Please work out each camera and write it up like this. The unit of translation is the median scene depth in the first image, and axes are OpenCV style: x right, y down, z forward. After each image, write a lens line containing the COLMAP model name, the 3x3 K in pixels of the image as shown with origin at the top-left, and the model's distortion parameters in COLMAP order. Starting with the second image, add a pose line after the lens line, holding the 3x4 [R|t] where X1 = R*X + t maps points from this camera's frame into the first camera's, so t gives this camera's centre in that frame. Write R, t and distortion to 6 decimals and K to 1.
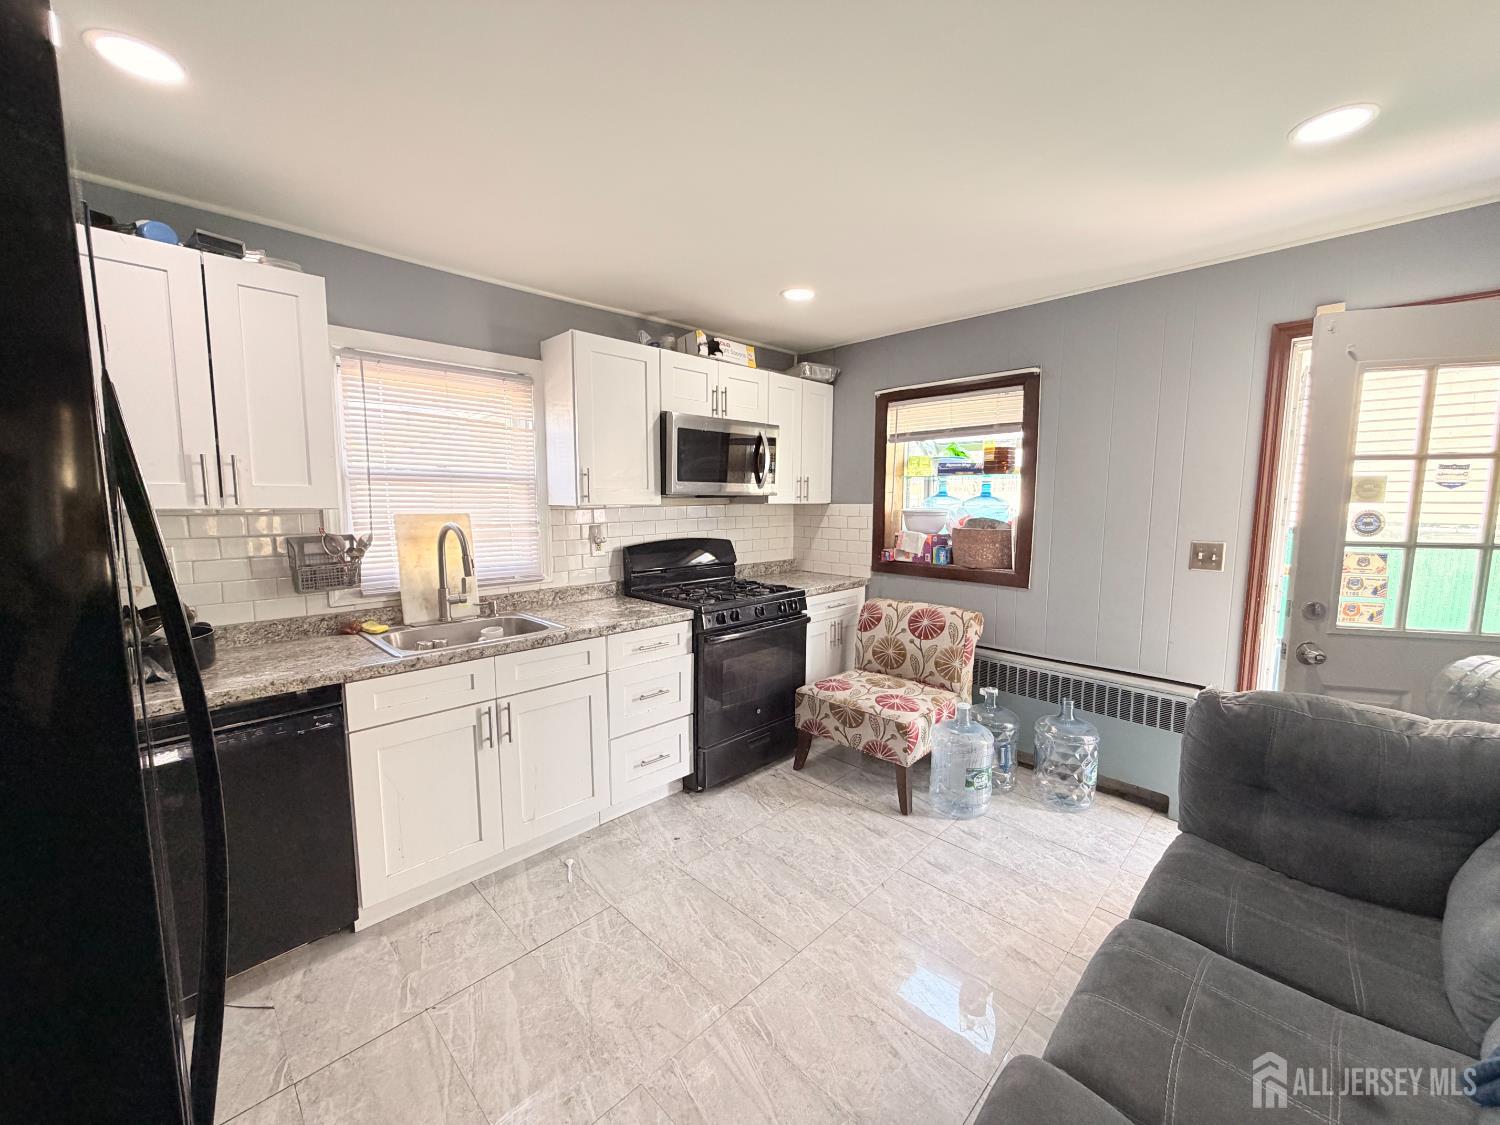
lens RADIAL K [[596.3, 0, 742.7], [0, 596.3, 563.9], [0, 0, 1]] dist [-0.000588, 0.000328]
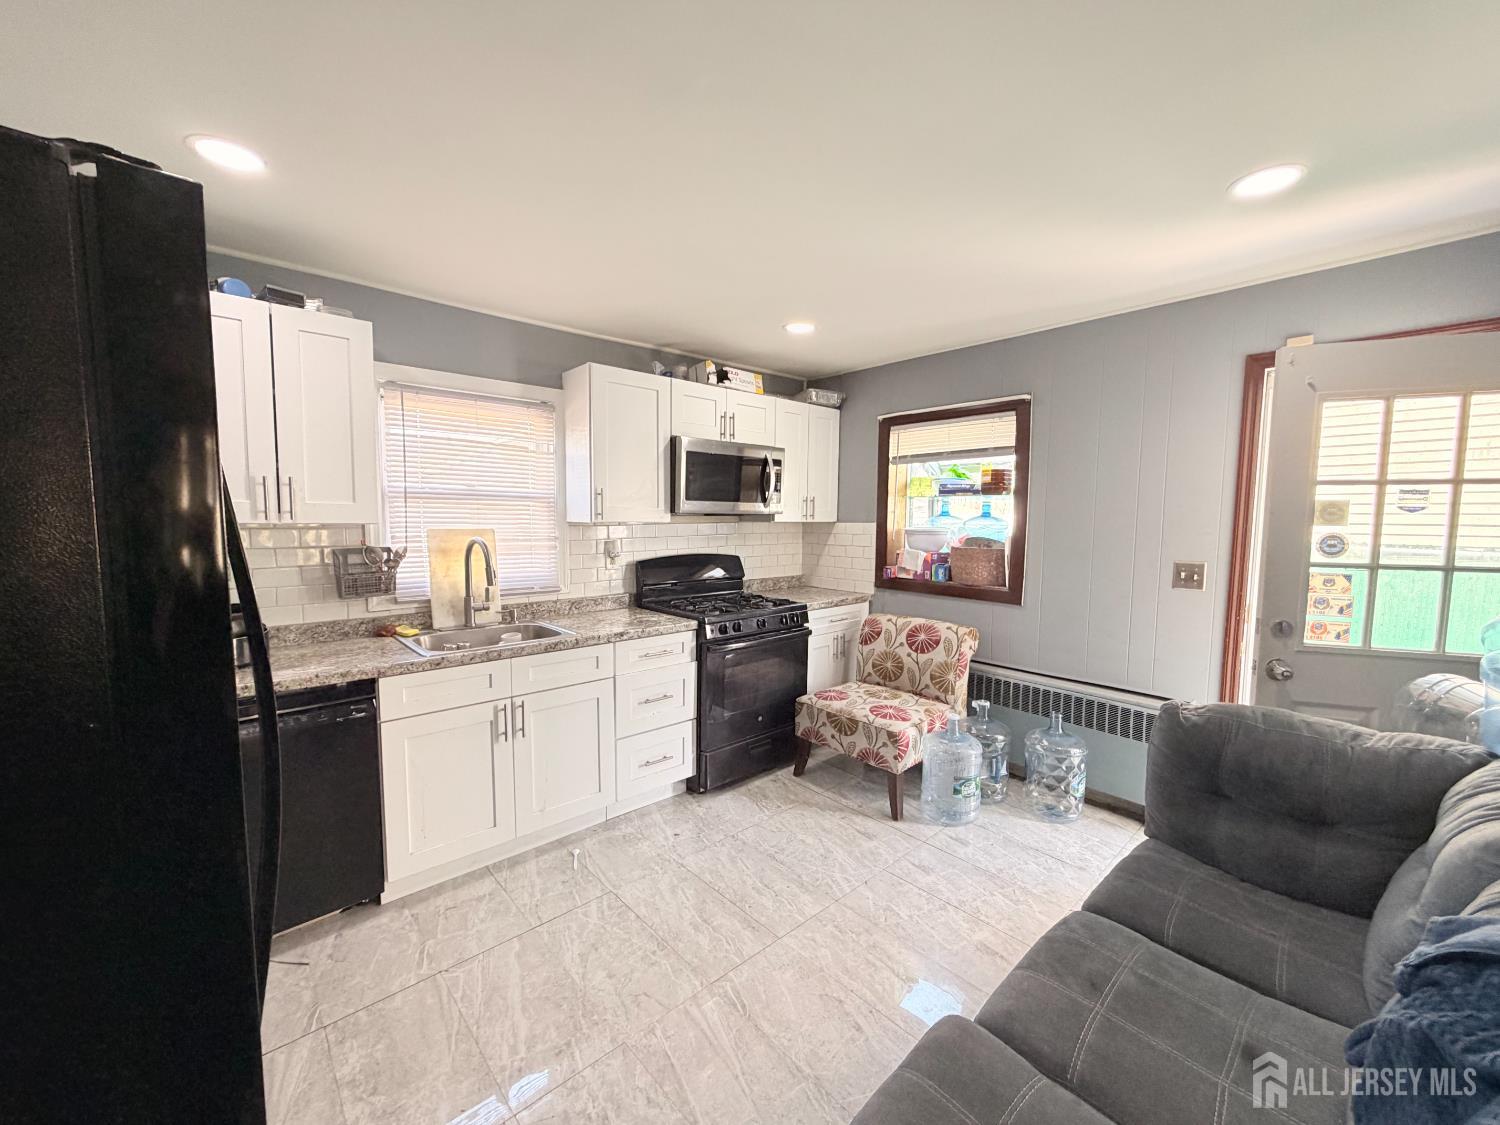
lens RADIAL K [[596.3, 0, 743.0], [0, 596.3, 564.0], [0, 0, 1]] dist [-0.000588, 0.000328]
pose [[0.998715, 0.010774, -0.049526, 0.068503], [-0.012185, 0.999526, -0.028279, 0.006771], [0.049198, 0.028846, 0.998372, -0.090058]]
